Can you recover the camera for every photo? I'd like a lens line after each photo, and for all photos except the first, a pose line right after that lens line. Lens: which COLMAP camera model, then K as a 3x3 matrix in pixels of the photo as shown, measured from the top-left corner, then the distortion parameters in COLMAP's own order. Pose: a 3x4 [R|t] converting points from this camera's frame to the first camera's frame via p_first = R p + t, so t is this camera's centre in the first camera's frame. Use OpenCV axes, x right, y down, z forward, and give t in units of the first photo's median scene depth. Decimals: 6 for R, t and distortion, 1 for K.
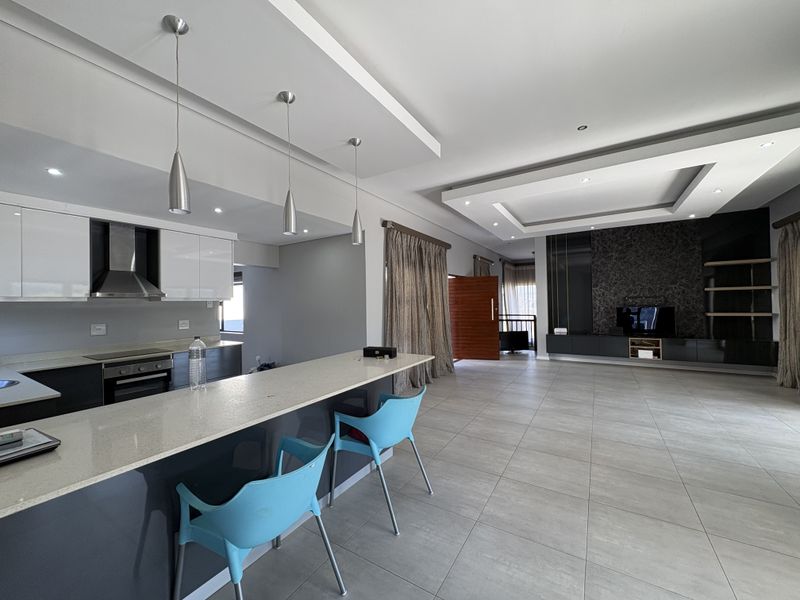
lens RADIAL K [[319.5, 0, 400.0], [0, 319.5, 300.0], [0, 0, 1]] dist [0.000856, 0.000356]
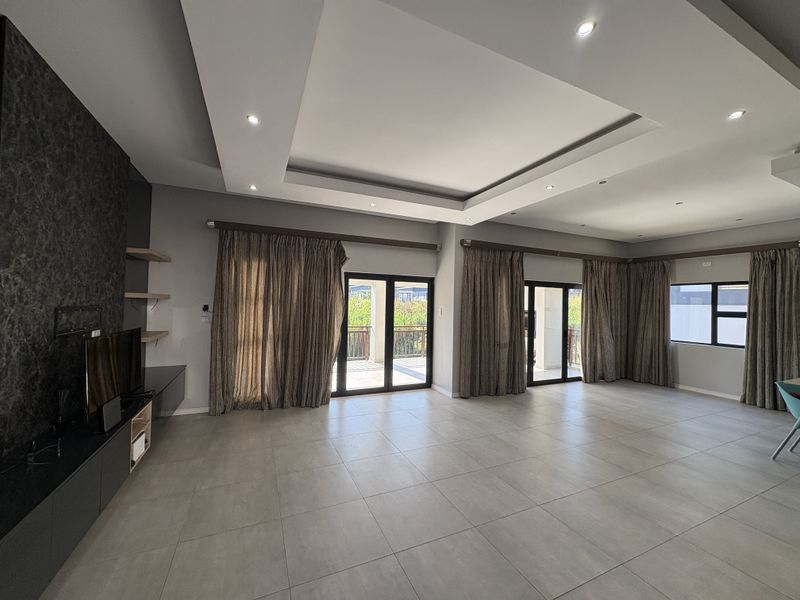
lens RADIAL K [[319.5, 0, 400.0], [0, 319.5, 300.0], [0, 0, 1]] dist [0.000856, 0.000356]
pose [[-0.833119, 0.009213, 0.553017, 0.279265], [-0.011252, 0.999372, -0.033600, -0.012113], [-0.552980, -0.034216, -0.832492, 1.268307]]
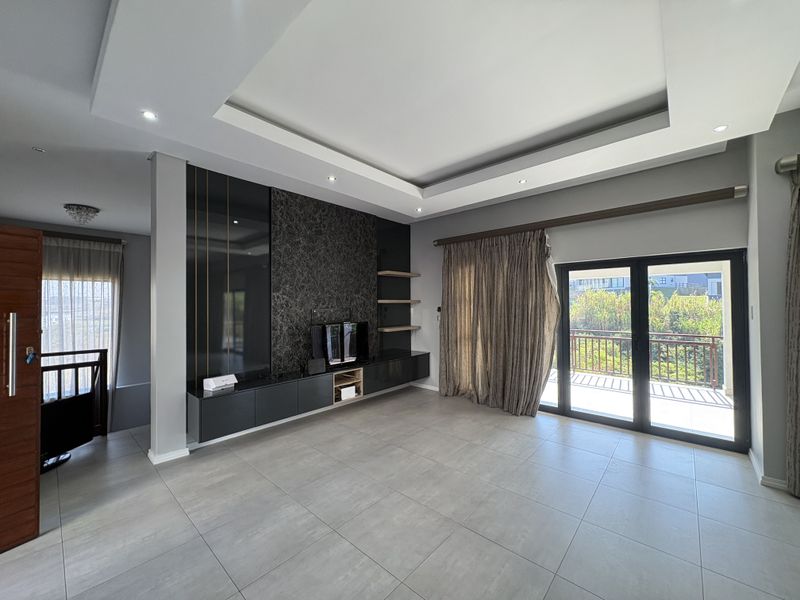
lens RADIAL K [[319.5, 0, 400.0], [0, 319.5, 300.0], [0, 0, 1]] dist [0.000856, 0.000356]
pose [[0.168694, 0.032488, 0.985133, 0.112594], [-0.005121, 0.999472, -0.032084, -0.010152], [-0.985655, 0.000367, 0.168771, 0.843907]]
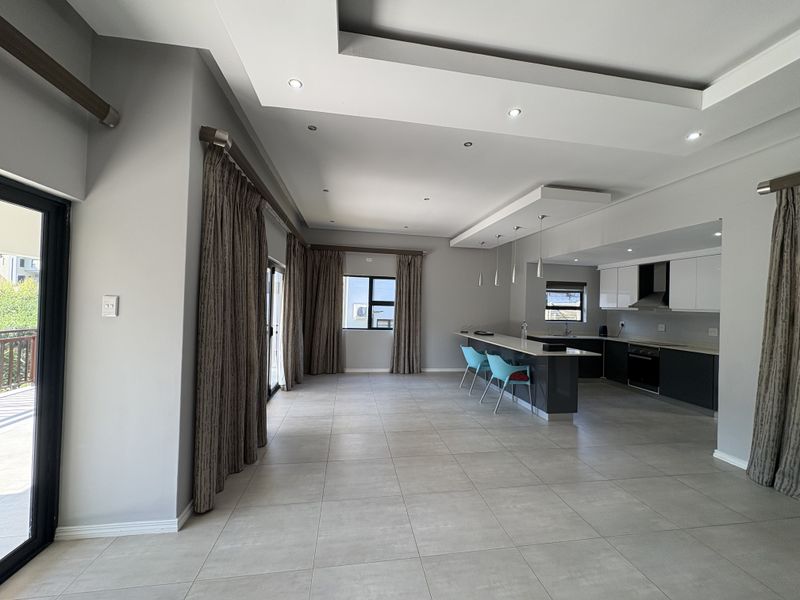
lens RADIAL K [[319.5, 0, 400.0], [0, 319.5, 300.0], [0, 0, 1]] dist [0.000856, 0.000356]
pose [[-0.753005, -0.010719, -0.657927, 0.718102], [-0.008385, 0.999942, -0.006695, -0.016800], [0.657961, 0.000475, -0.753052, 0.833956]]
